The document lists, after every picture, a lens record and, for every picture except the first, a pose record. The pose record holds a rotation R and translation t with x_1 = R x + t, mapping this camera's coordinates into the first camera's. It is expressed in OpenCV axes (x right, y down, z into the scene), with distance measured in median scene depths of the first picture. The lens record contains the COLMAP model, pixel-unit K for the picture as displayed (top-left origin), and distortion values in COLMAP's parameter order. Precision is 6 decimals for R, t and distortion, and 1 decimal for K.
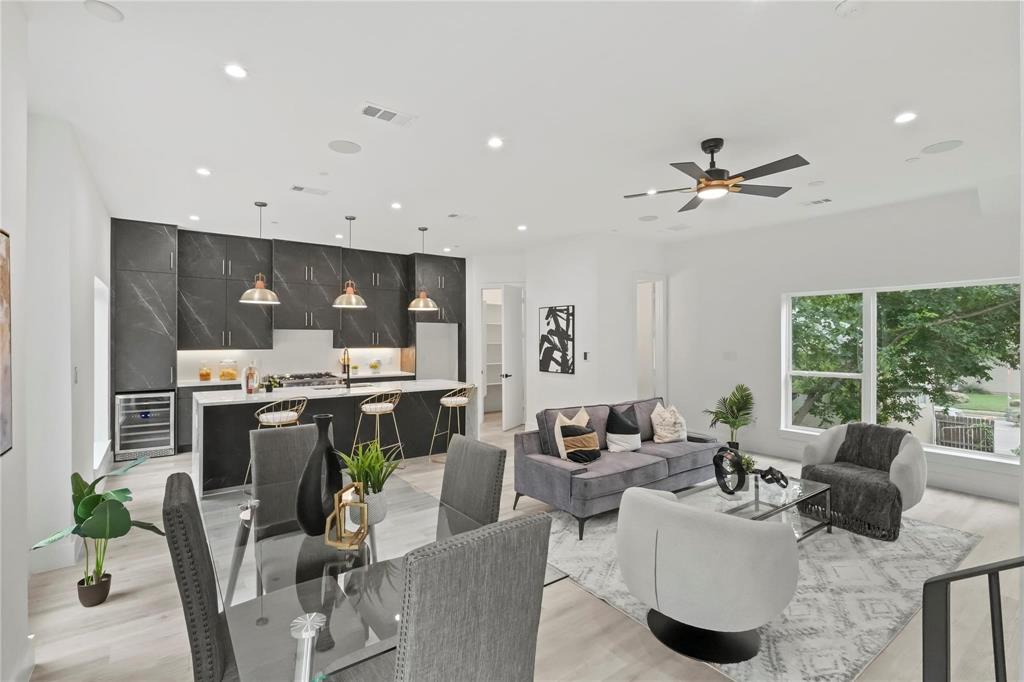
lens RADIAL K [[470.9, 0, 507.2], [0, 470.9, 339.2], [0, 0, 1]] dist [-0.001555, -0.002015]
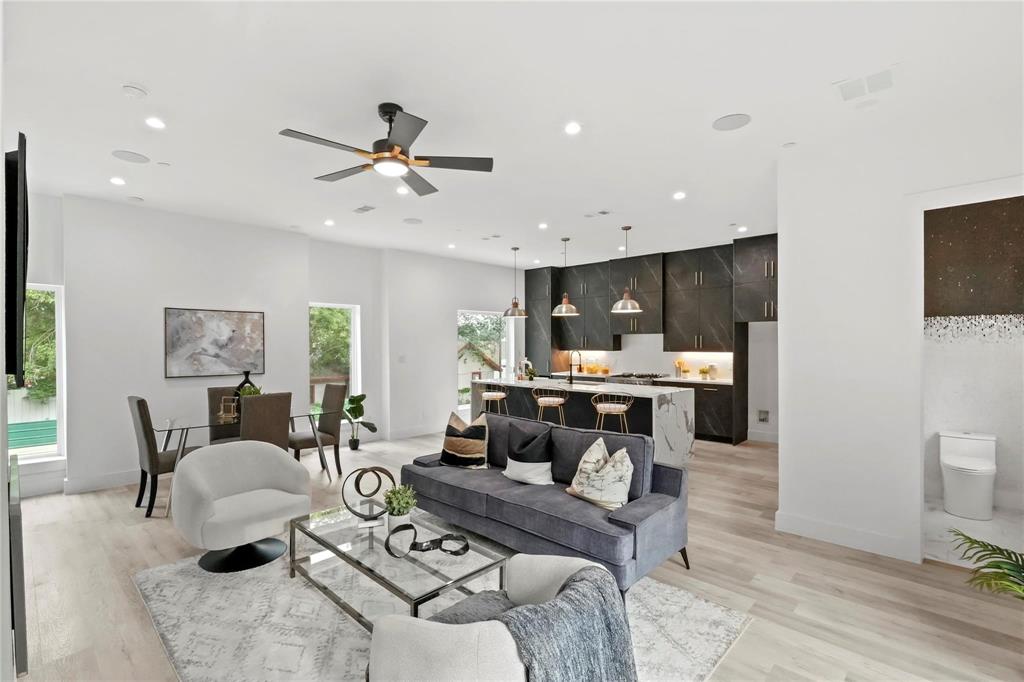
lens RADIAL K [[470.9, 0, 505.9], [0, 470.9, 342.8], [0, 0, 1]] dist [-0.001555, -0.002015]
pose [[0.175019, 0.000989, -0.984564, 0.646212], [-0.000311, 1.000000, 0.000949, 0.000329], [0.984565, 0.000140, 0.175020, 0.518469]]
